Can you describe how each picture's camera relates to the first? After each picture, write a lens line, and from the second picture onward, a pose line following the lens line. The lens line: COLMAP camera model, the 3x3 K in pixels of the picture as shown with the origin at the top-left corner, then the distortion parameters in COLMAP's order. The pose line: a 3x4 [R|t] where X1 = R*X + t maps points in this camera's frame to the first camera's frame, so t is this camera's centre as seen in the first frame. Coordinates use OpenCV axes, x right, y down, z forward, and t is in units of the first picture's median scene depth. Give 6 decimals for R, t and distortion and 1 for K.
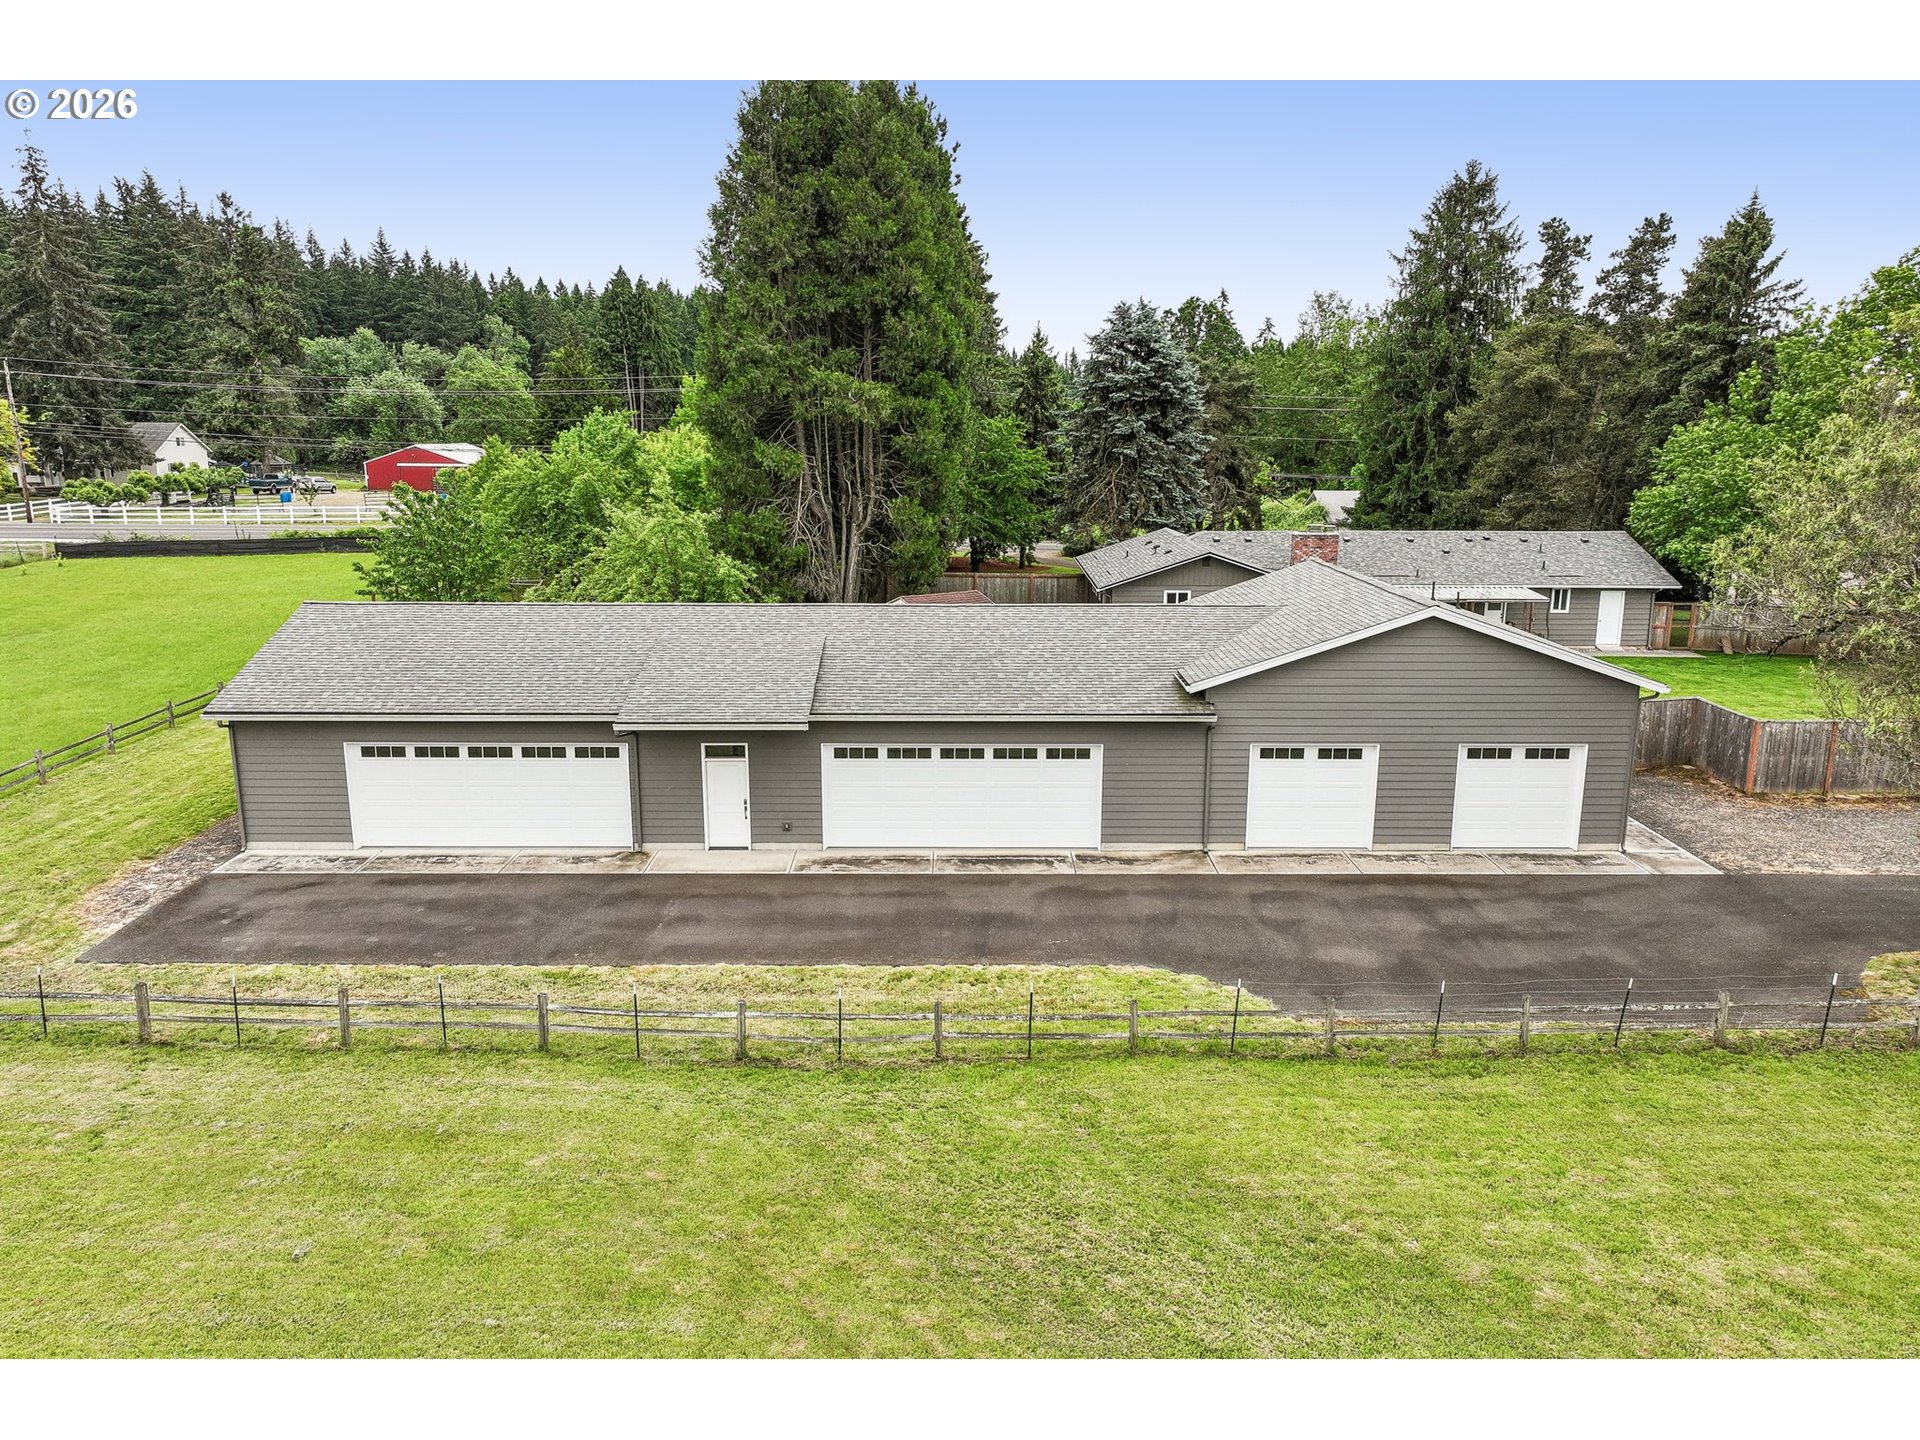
lens RADIAL K [[1375.1, 0, 958.7], [0, 1375.1, 701.3], [0, 0, 1]] dist [0.003322, 0.006146]
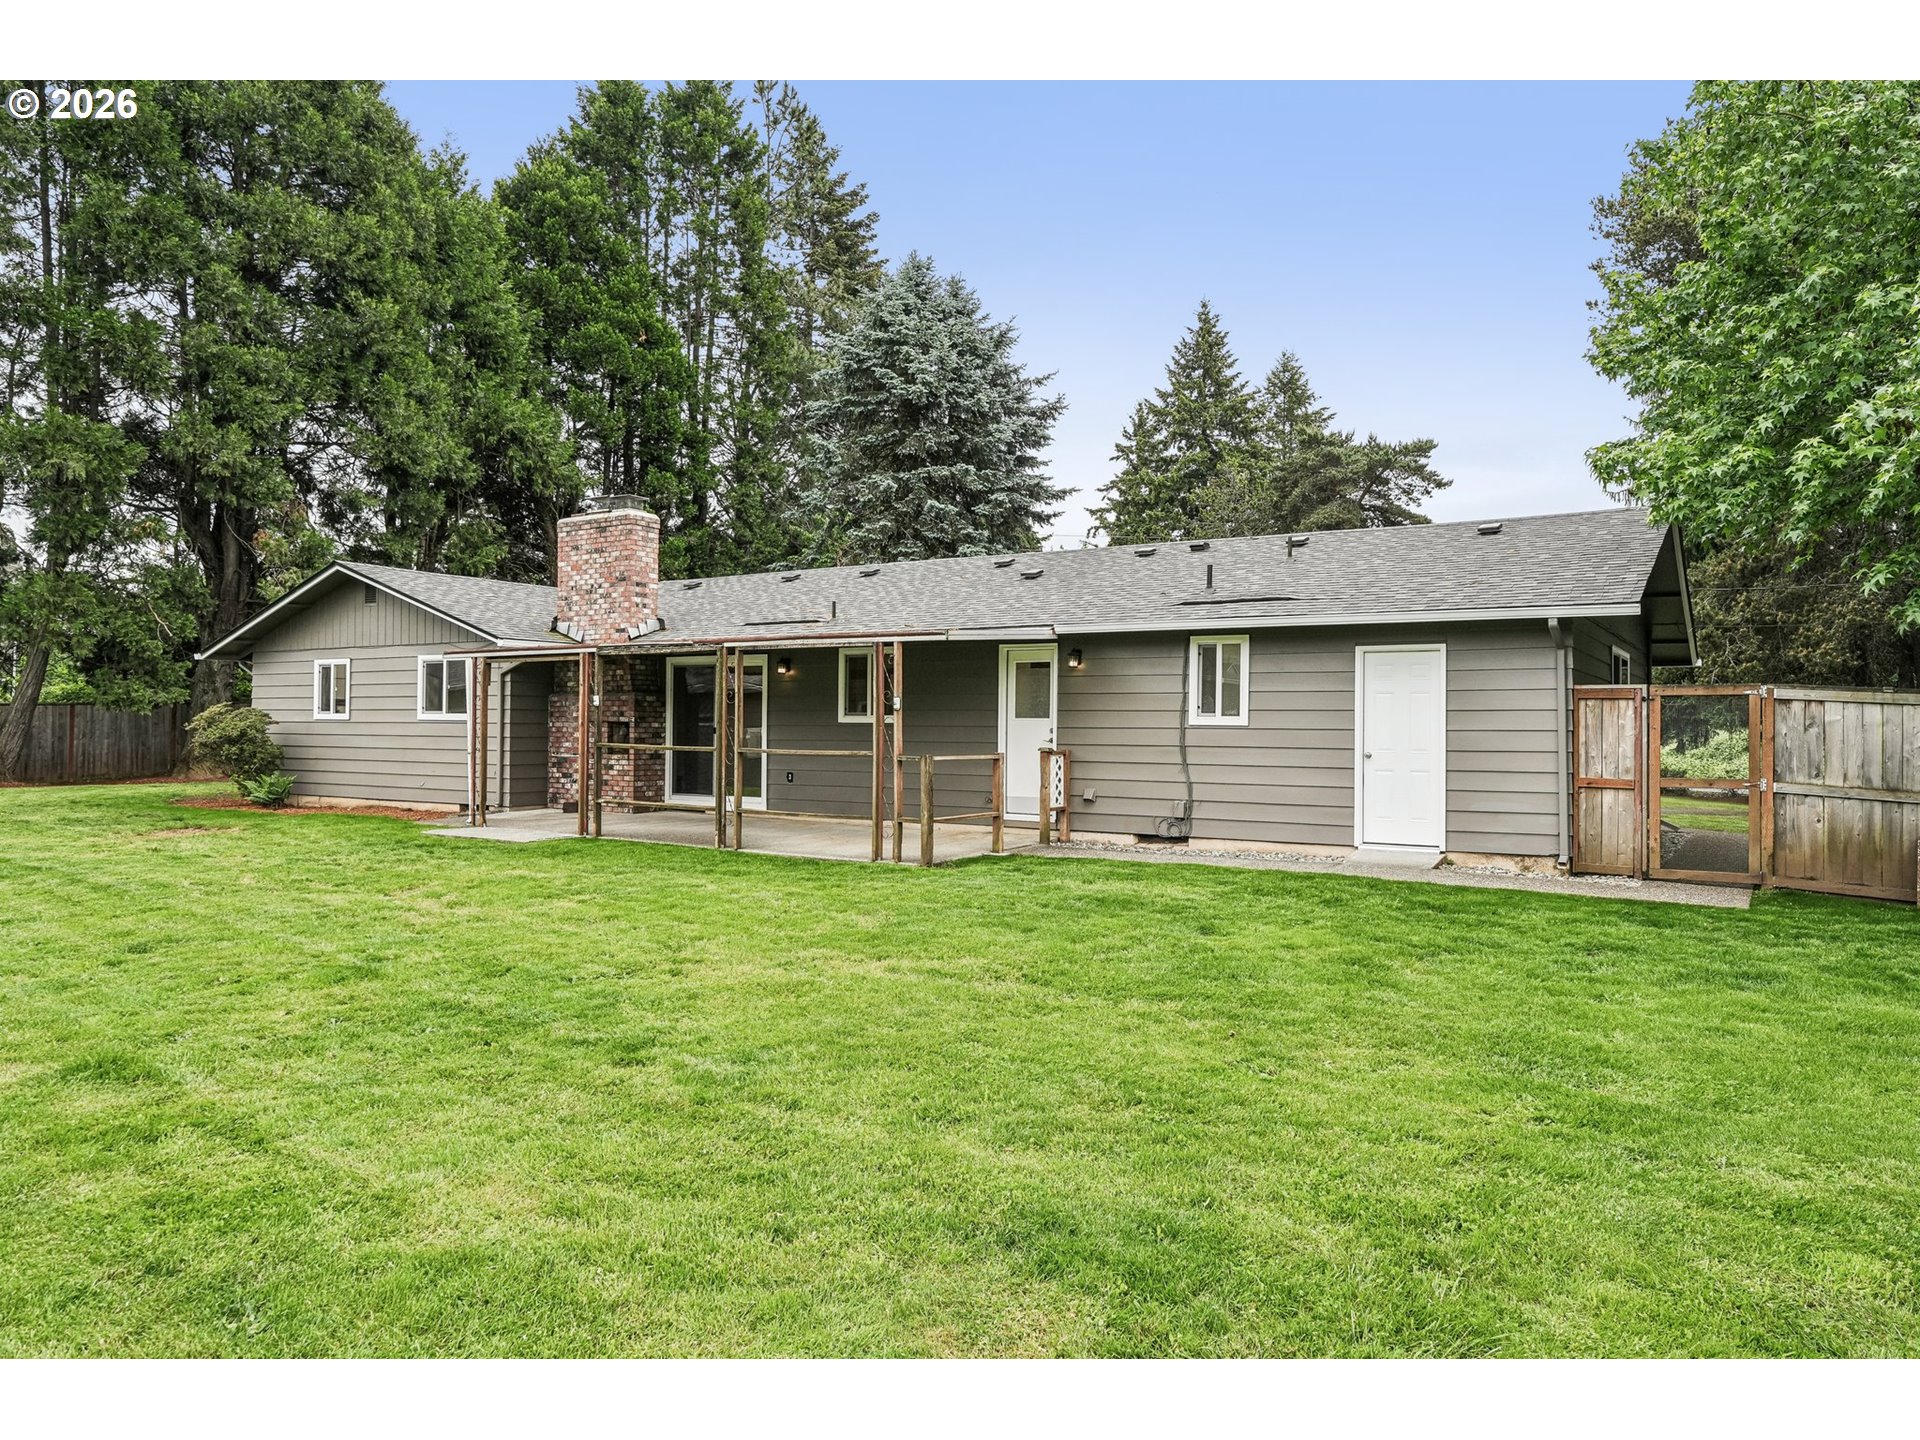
lens RADIAL K [[1289.7, 0, 940.5], [0, 1289.7, 722.3], [0, 0, 1]] dist [-0.022831, 0.000444]
pose [[0.847318, 0.003968, -0.531072, 0.952621], [-0.114909, 0.977655, -0.176031, -0.018014], [0.518506, 0.210179, 0.828840, 1.329654]]
